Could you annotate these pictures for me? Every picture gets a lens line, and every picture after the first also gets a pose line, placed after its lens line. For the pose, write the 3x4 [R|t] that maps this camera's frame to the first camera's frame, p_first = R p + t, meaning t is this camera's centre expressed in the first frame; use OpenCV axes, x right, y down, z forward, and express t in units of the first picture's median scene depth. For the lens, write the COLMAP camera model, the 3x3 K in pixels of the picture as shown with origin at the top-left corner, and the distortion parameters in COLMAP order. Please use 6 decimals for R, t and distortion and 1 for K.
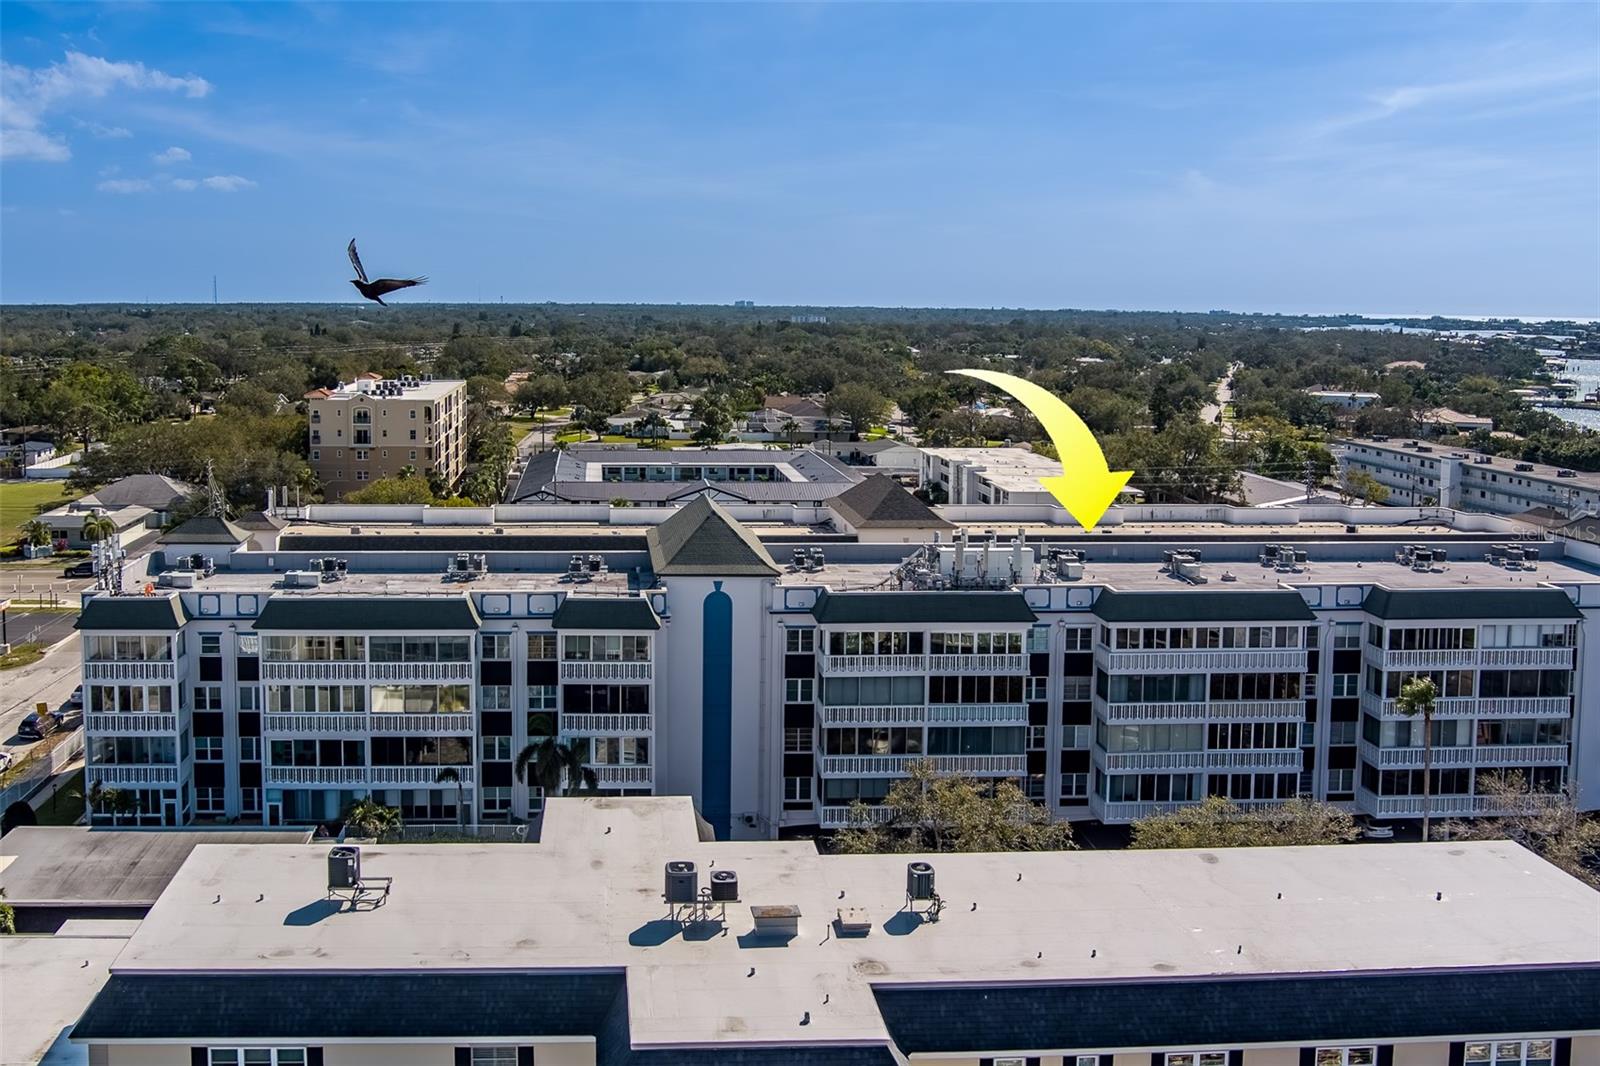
lens RADIAL K [[1345.2, 0, 800.0], [0, 1345.2, 533.0], [0, 0, 1]] dist [-0.073906, 0.008514]
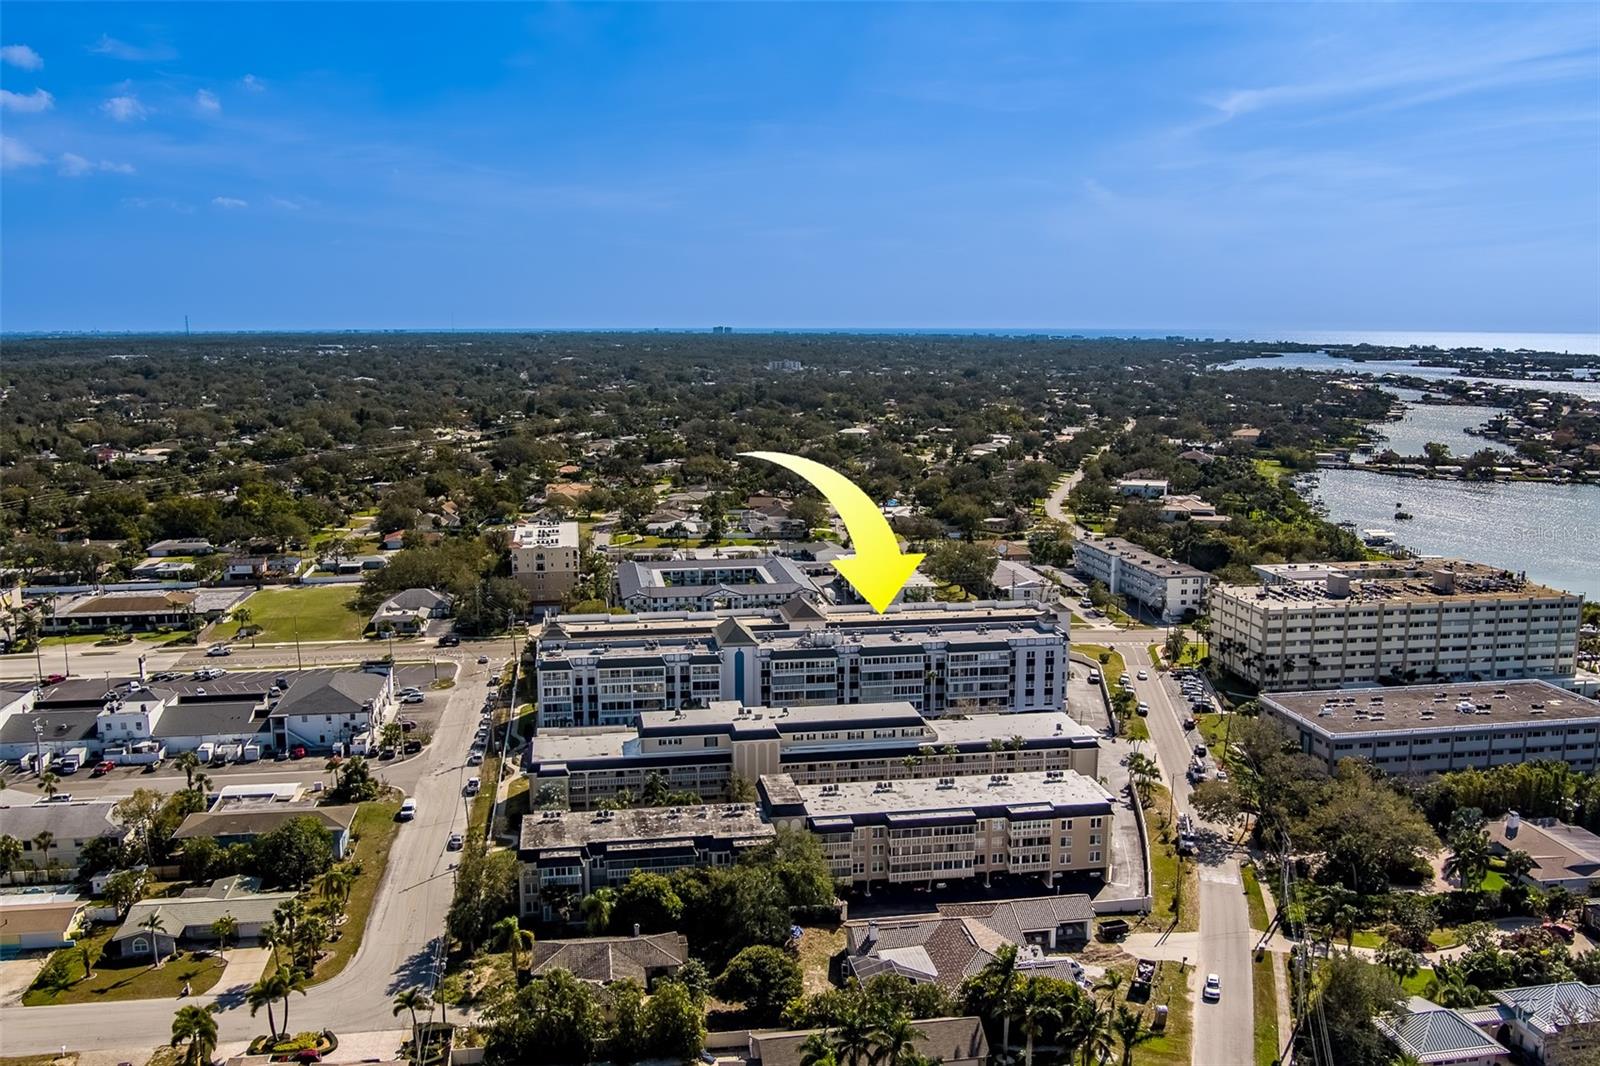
lens RADIAL K [[1345.2, 0, 800.0], [0, 1345.2, 533.0], [0, 0, 1]] dist [-0.073906, 0.008514]
pose [[0.999299, -0.035293, 0.012454, 0.052804], [0.035492, 0.999240, -0.016123, -0.179418], [-0.011876, 0.016553, 0.999792, -2.188695]]
